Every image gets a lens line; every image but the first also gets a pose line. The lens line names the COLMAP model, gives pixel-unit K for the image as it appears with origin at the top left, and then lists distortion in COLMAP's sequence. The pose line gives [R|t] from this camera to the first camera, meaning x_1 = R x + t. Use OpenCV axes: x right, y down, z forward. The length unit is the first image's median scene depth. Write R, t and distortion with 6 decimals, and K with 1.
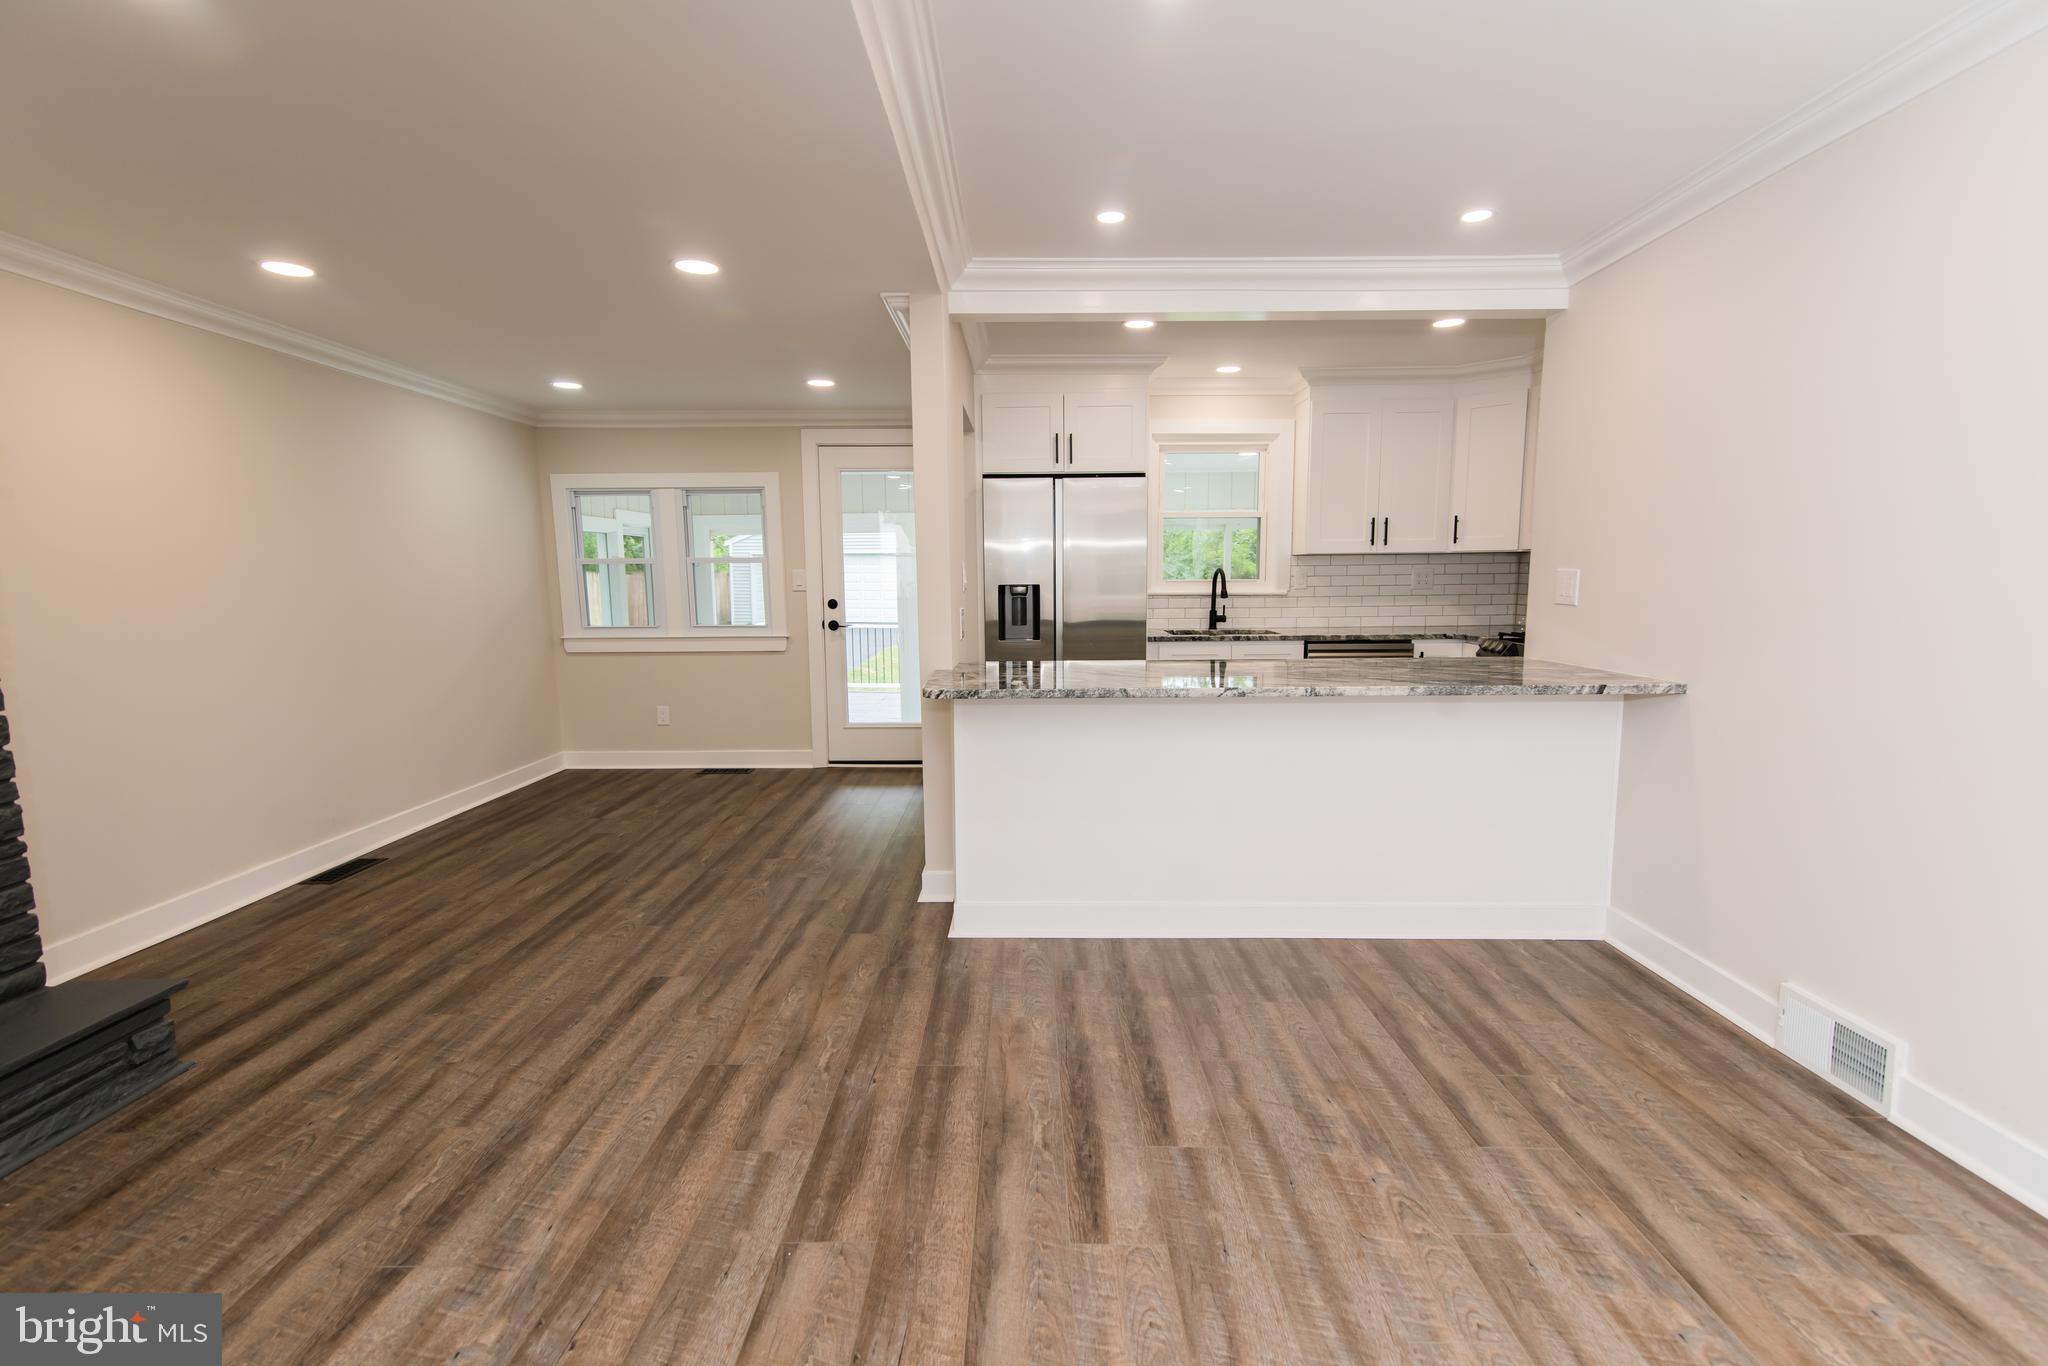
lens RADIAL K [[925.7, 0, 1023.9], [0, 925.7, 691.8], [0, 0, 1]] dist [0.017736, -0.002979]
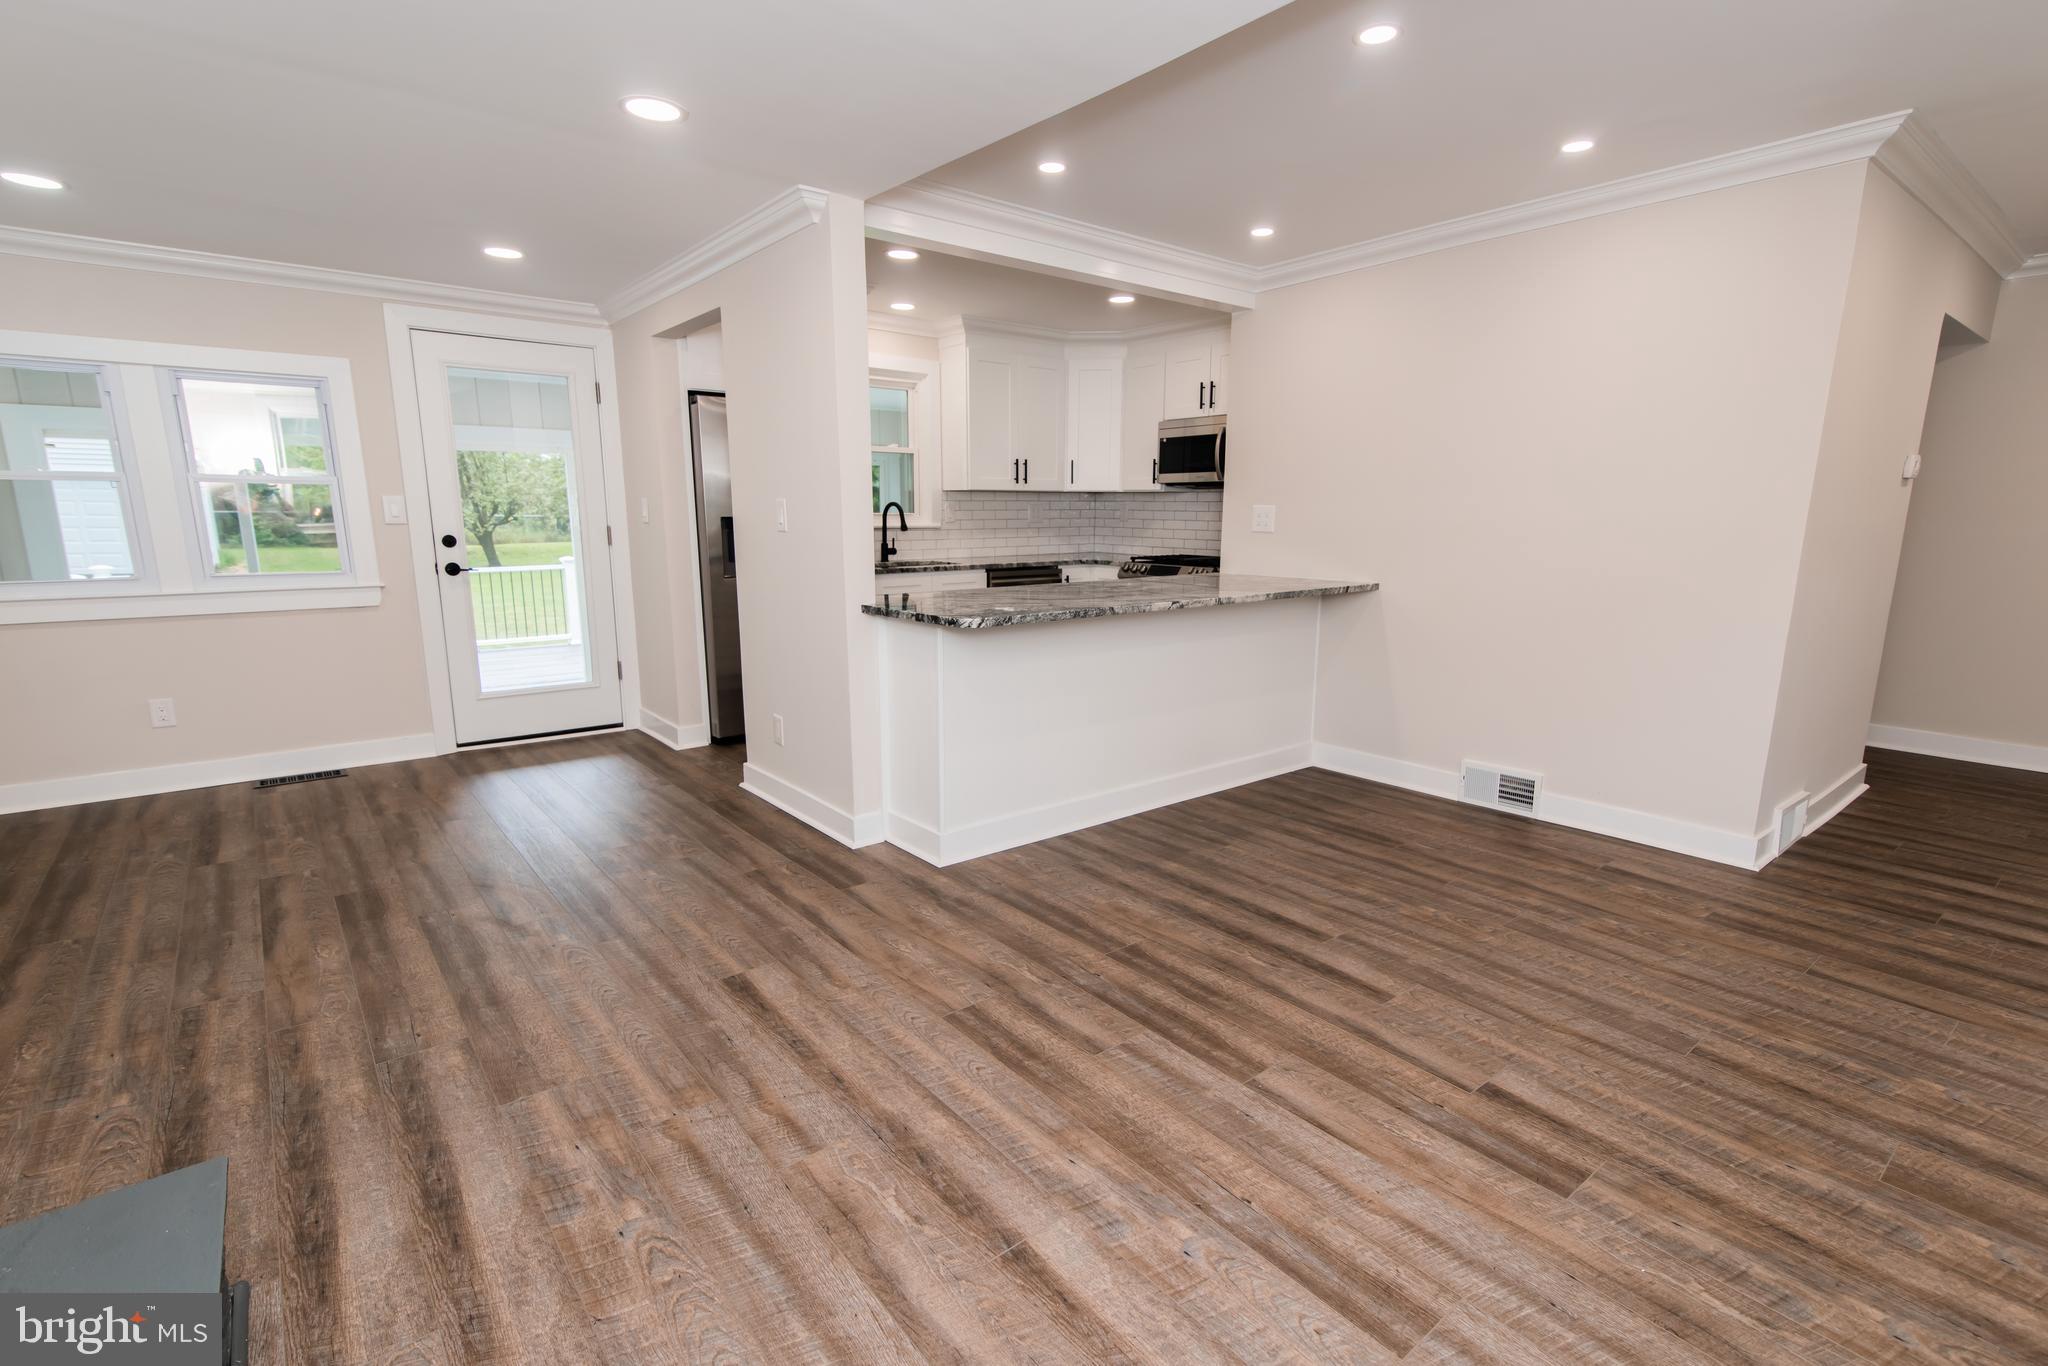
lens RADIAL K [[951.3, 0, 1024.0], [0, 951.3, 683.0], [0, 0, 1]] dist [0.017461, -0.000729]
pose [[0.774481, -0.105726, 0.623700, -0.589351], [0.072885, 0.994282, 0.078039, -0.008033], [-0.628385, -0.014981, 0.777758, 0.130029]]
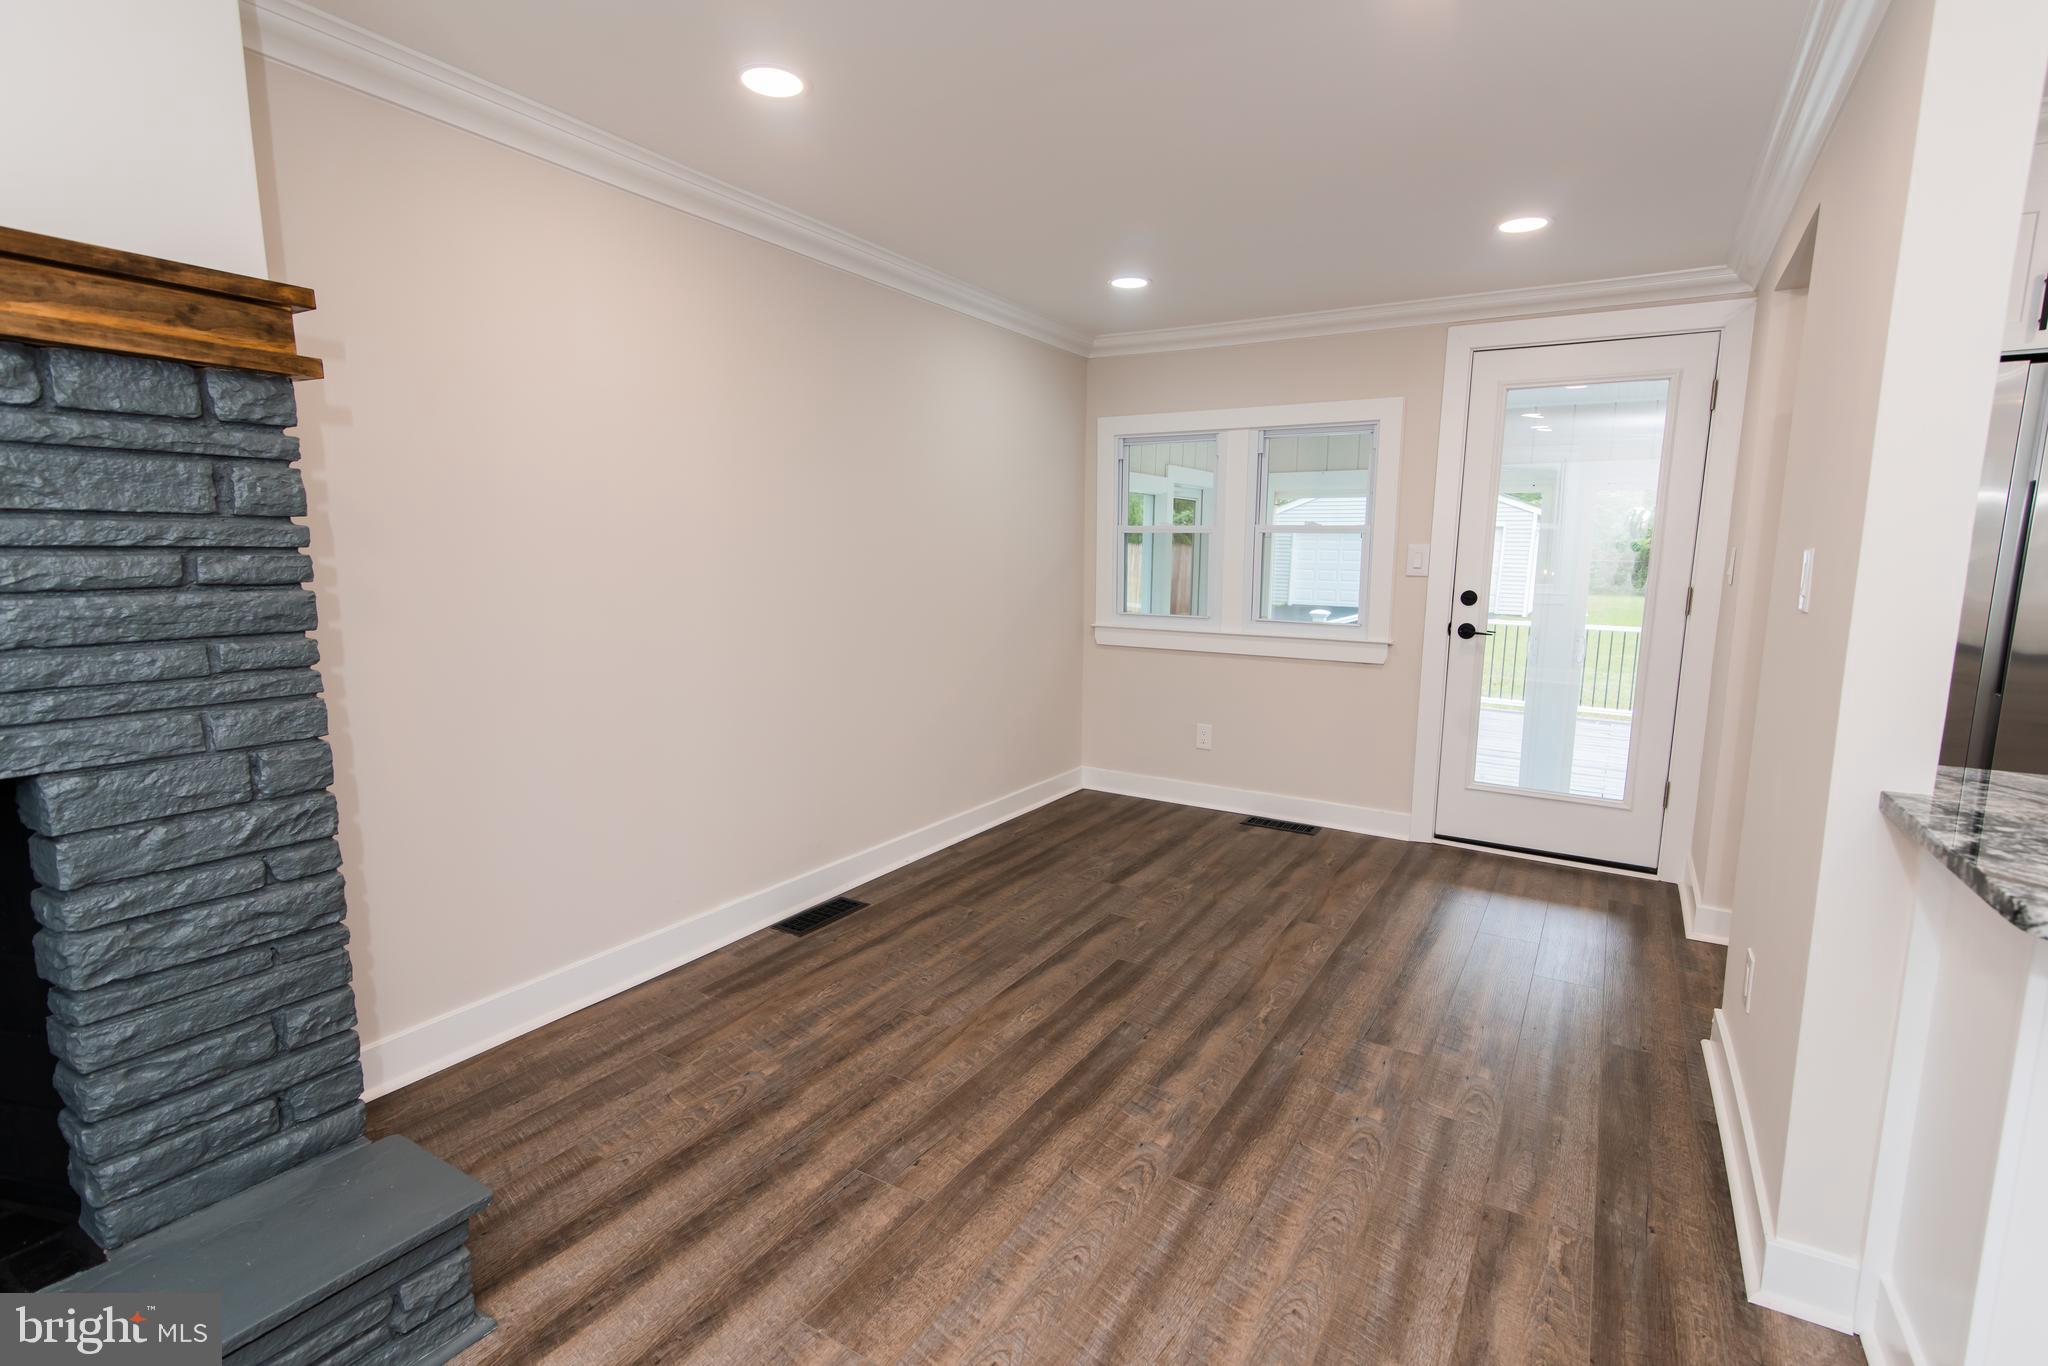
lens RADIAL K [[977.8, 0, 1024.2], [0, 977.8, 690.1], [0, 0, 1]] dist [0.017225, -0.000943]
pose [[0.857893, 0.093573, -0.505237, -0.205166], [-0.085062, 0.995574, 0.039952, -0.053949], [0.506739, 0.008702, 0.862055, 0.427367]]
